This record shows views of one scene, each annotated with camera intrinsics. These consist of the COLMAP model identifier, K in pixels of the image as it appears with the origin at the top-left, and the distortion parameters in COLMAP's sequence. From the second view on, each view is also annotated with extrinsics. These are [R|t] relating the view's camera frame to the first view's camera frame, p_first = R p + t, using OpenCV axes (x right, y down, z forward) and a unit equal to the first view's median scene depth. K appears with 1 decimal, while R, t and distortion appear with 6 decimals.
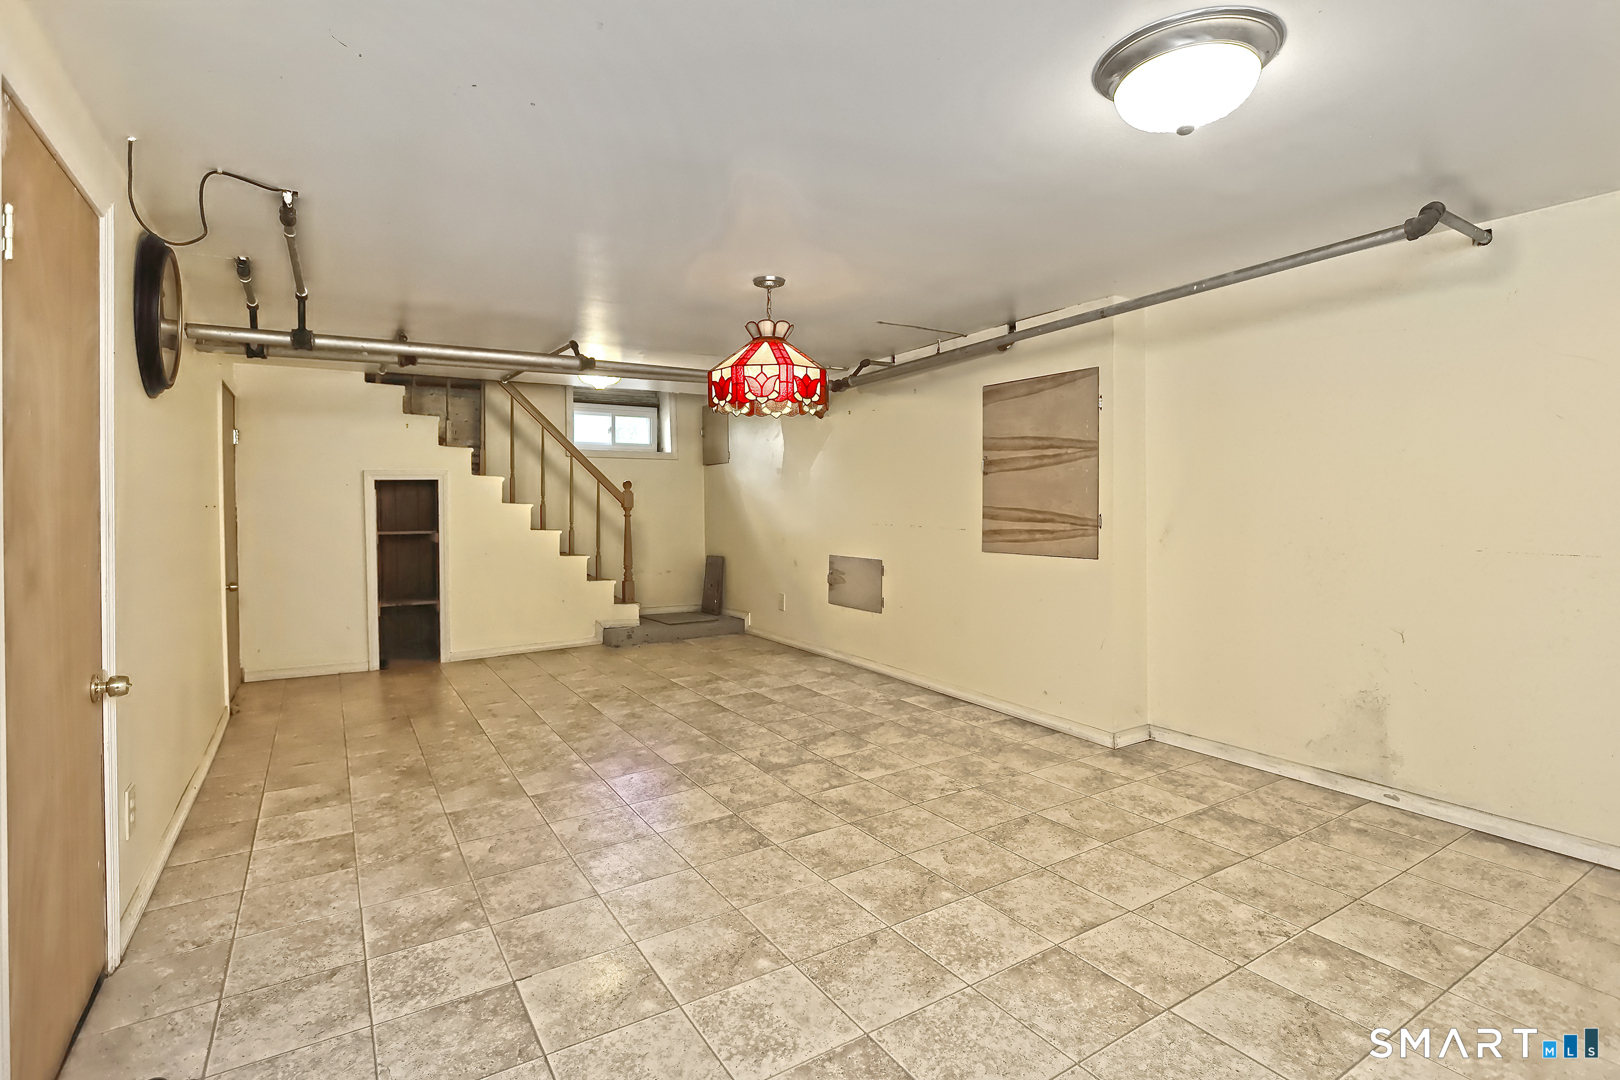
lens RADIAL K [[777.6, 0, 803.0], [0, 777.6, 510.2], [0, 0, 1]] dist [-0.013133, -0.000415]
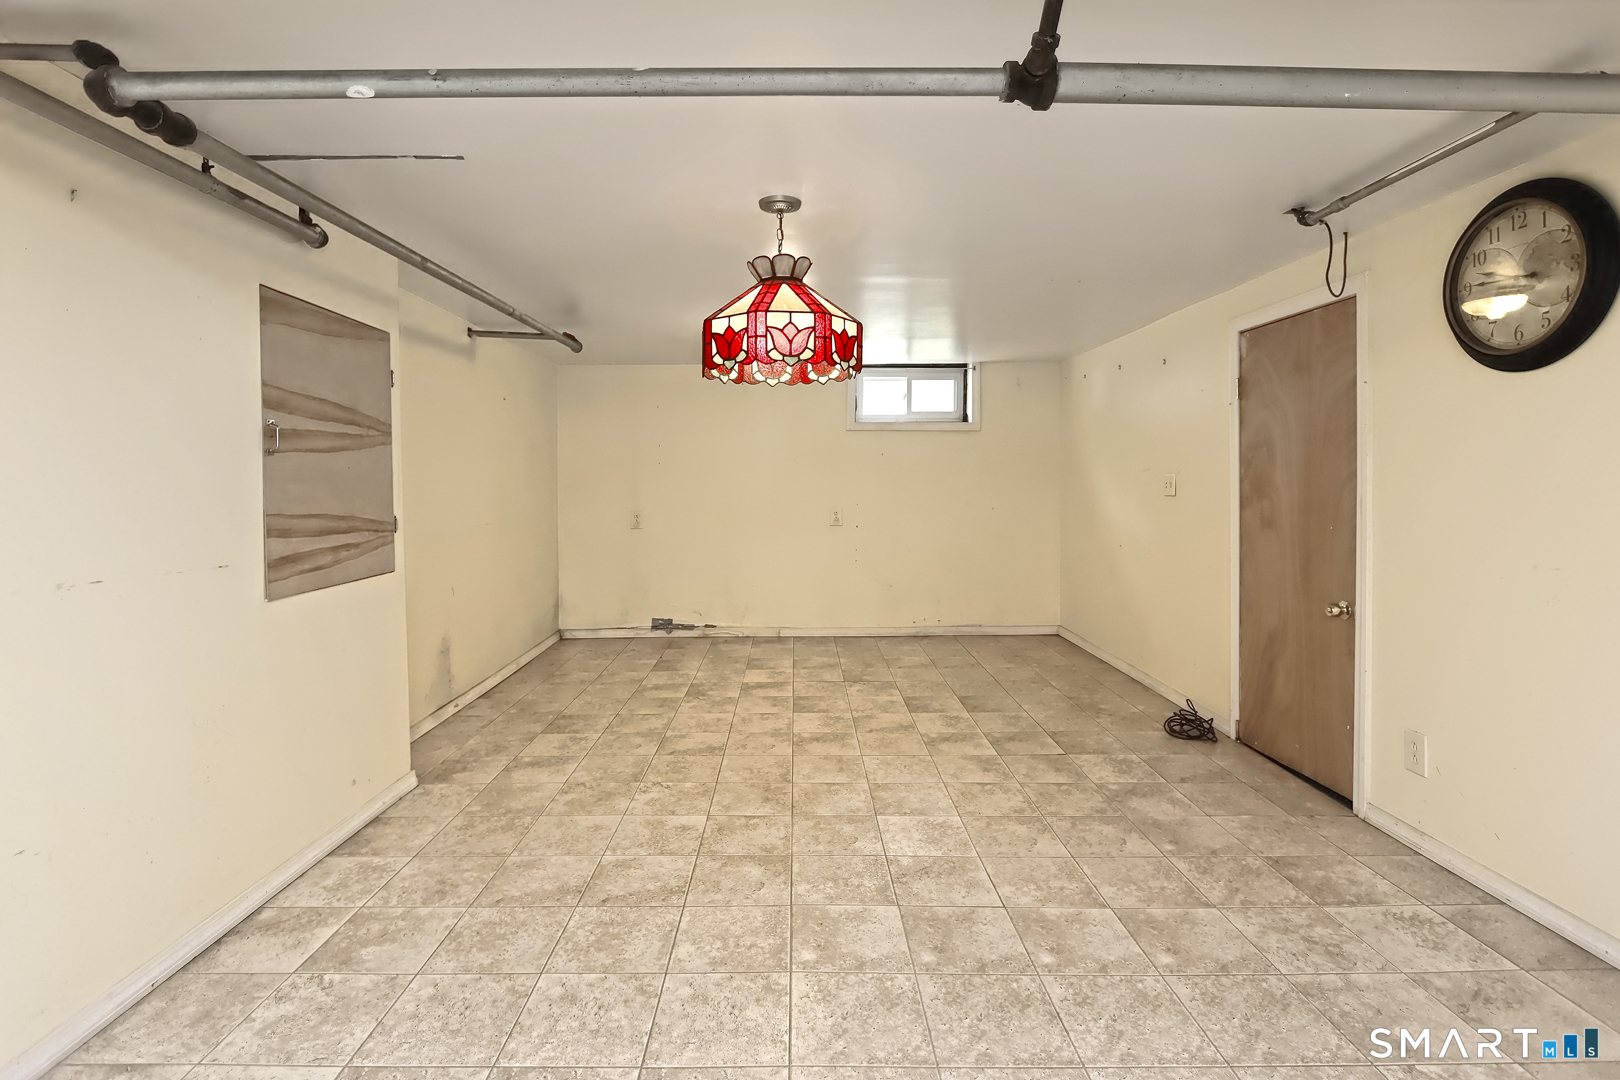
lens RADIAL K [[777.6, 0, 803.0], [0, 777.6, 510.2], [0, 0, 1]] dist [-0.013133, -0.000415]
pose [[-0.854373, -0.007261, 0.519609, -0.454439], [0.017095, 0.998968, 0.042068, -0.030698], [-0.519378, 0.044825, -0.853368, 1.648045]]
